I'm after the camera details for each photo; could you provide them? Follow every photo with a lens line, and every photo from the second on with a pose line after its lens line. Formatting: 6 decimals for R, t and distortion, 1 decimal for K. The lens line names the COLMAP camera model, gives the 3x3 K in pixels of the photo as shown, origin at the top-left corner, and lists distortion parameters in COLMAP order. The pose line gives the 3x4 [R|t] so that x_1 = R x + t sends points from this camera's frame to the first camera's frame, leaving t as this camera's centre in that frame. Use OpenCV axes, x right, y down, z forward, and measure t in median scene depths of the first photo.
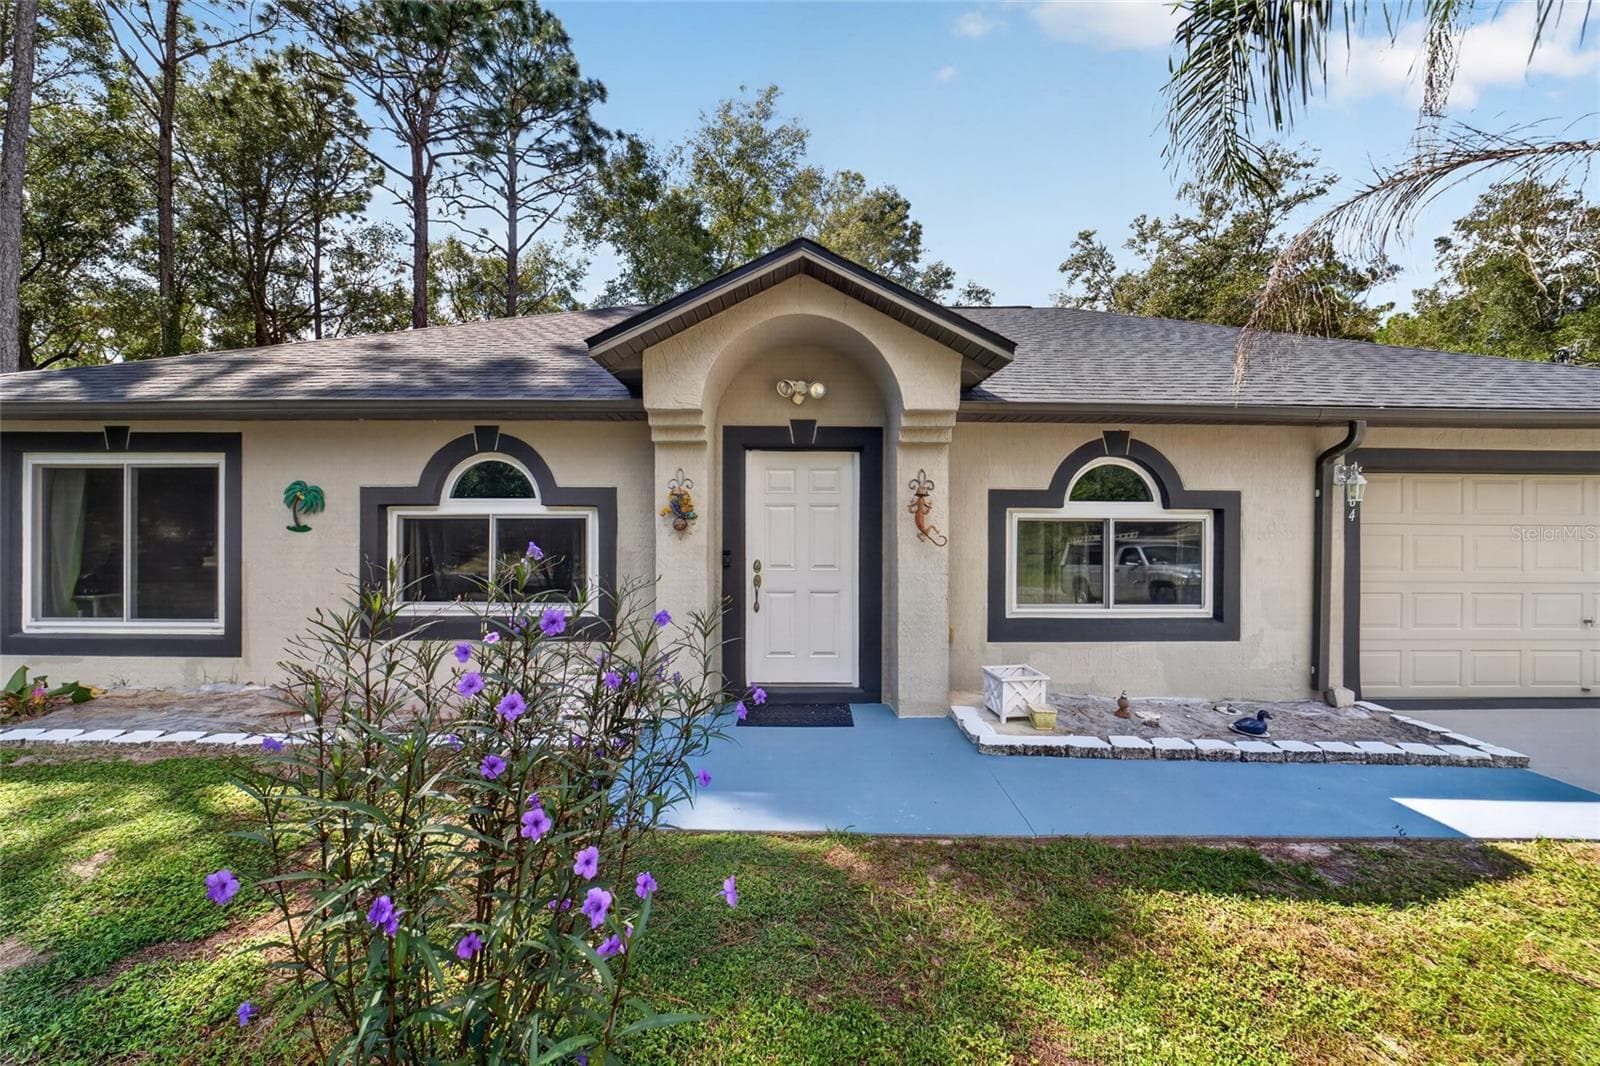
lens RADIAL K [[609.1, 0, 800.8], [0, 609.1, 526.0], [0, 0, 1]] dist [-0.006056, 0.000181]
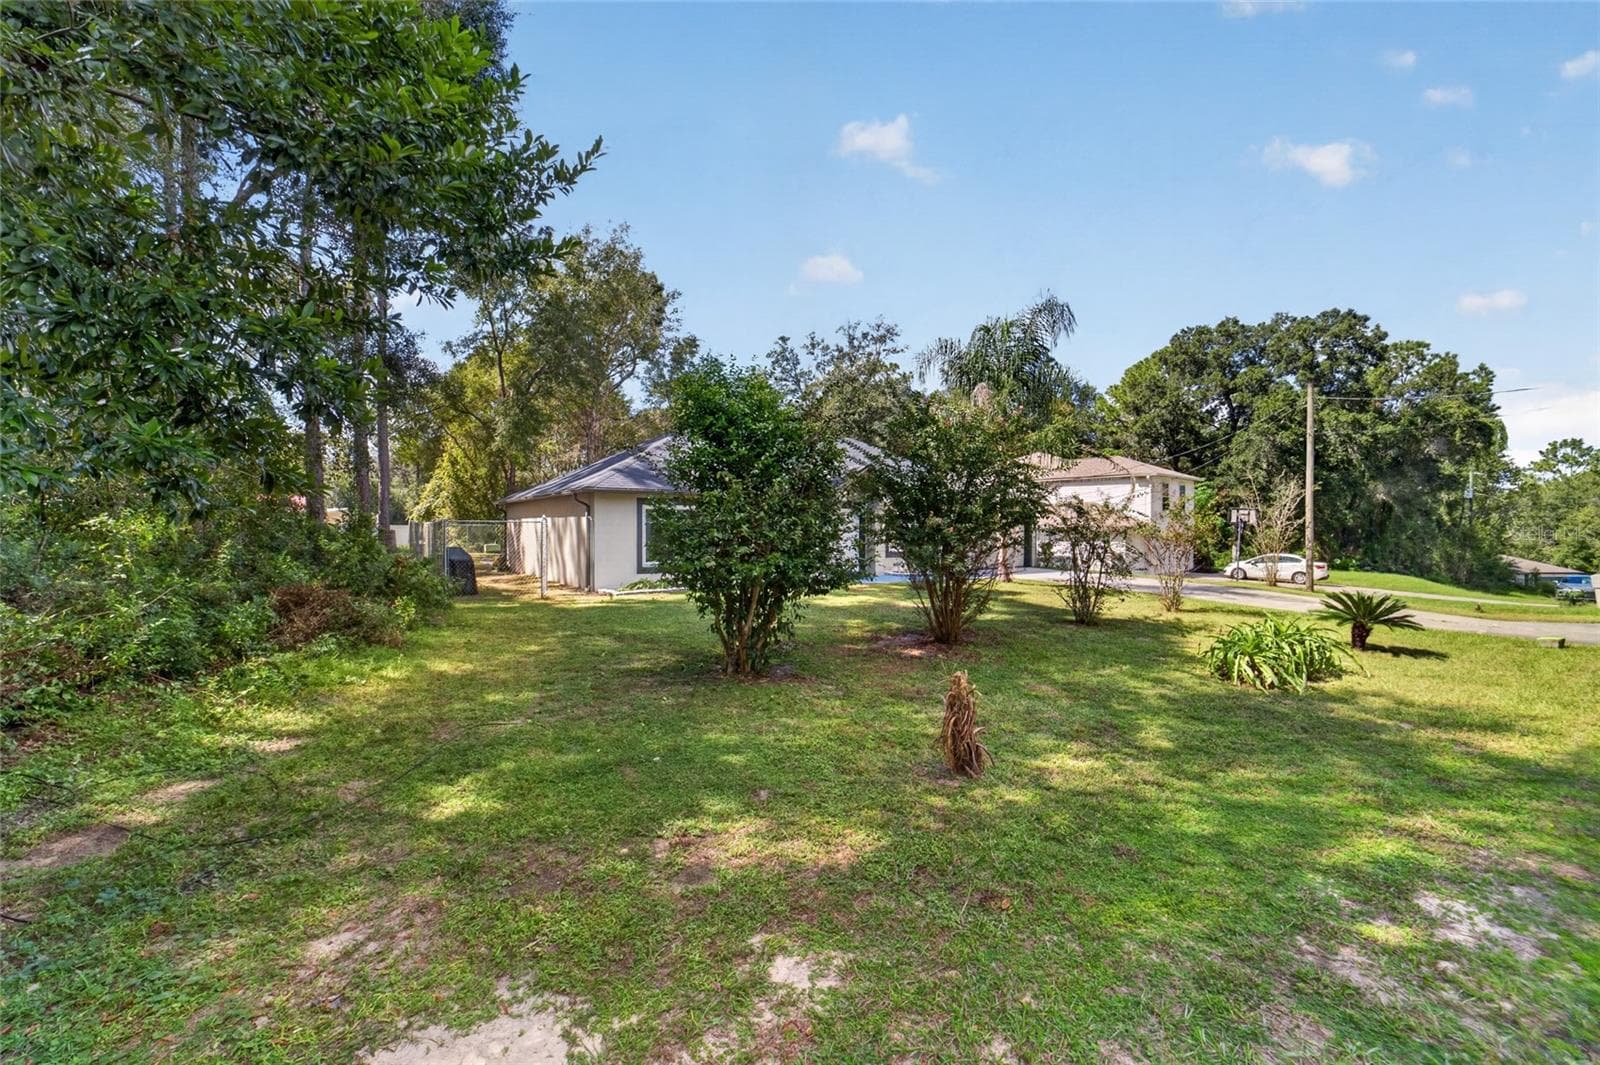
lens RADIAL K [[622.5, 0, 798.9], [0, 622.5, 525.7], [0, 0, 1]] dist [-0.010577, -0.000027]
pose [[0.823846, -0.001054, 0.566813, -2.390630], [0.001583, 0.999999, -0.000442, -0.016705], [-0.566812, 0.001262, 0.823846, -1.964217]]
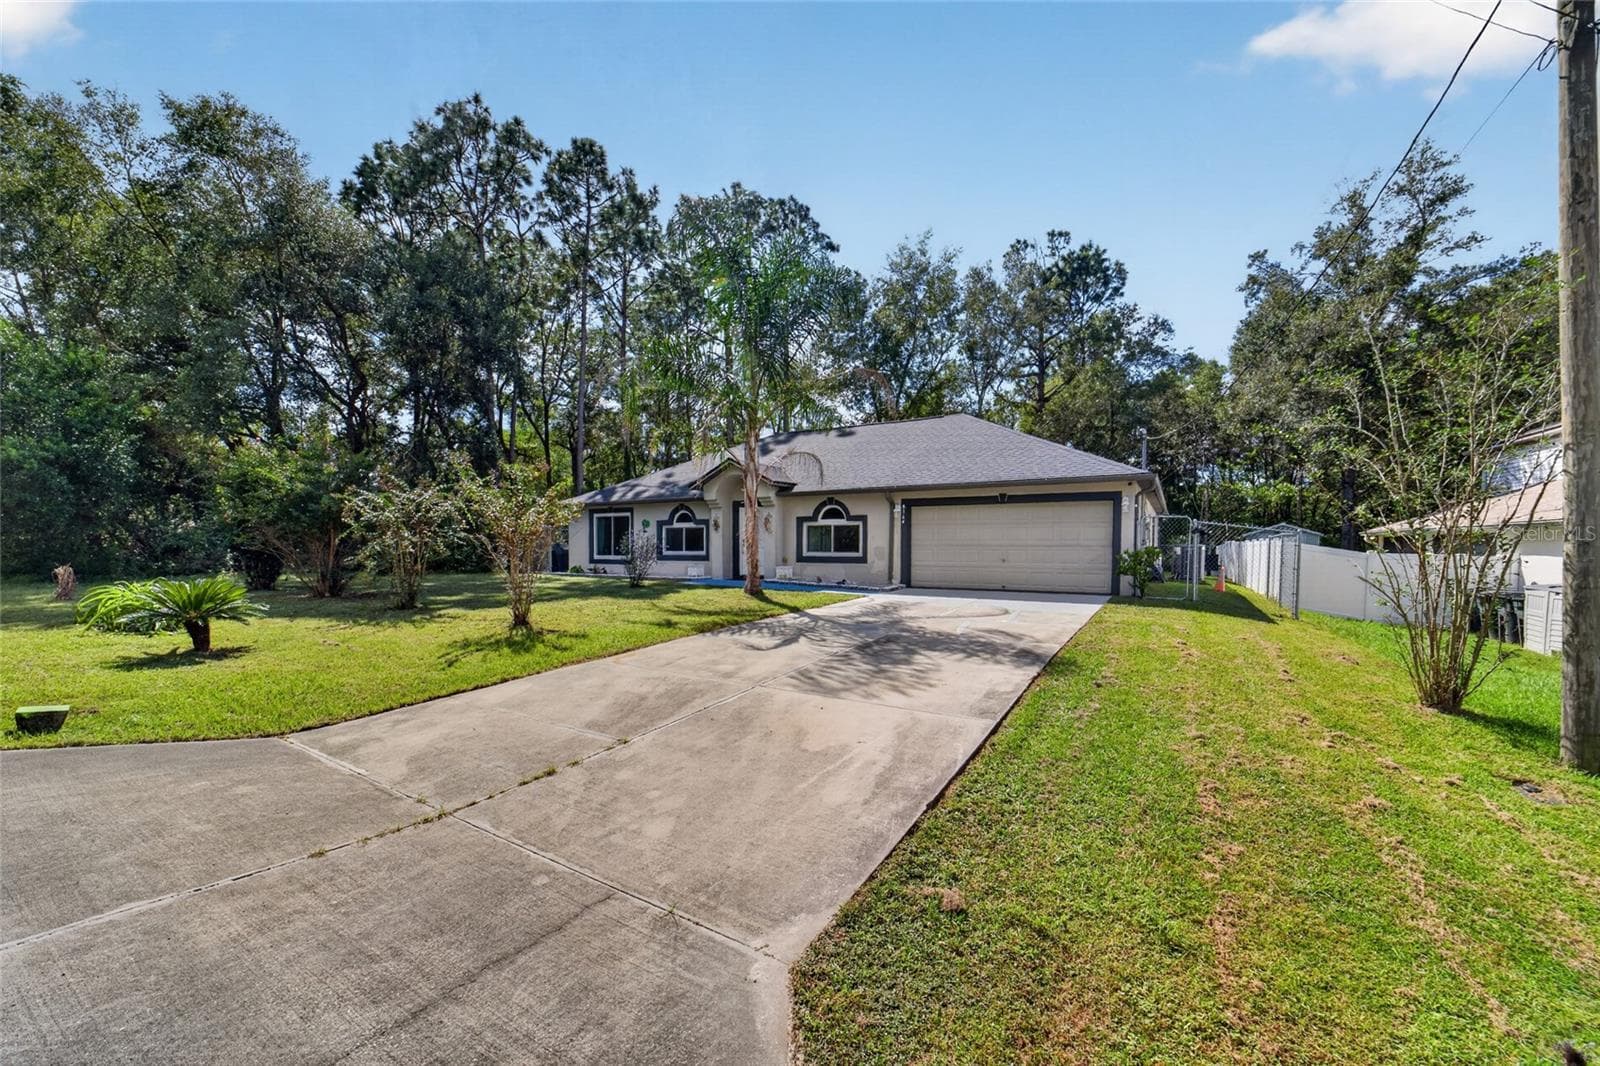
lens RADIAL K [[609.1, 0, 800.8], [0, 609.1, 526.0], [0, 0, 1]] dist [-0.006056, 0.000181]
pose [[0.860017, -0.019040, -0.509910, 1.868927], [0.003660, 0.999508, -0.031149, 0.086830], [0.510253, 0.024922, 0.859663, -1.696313]]
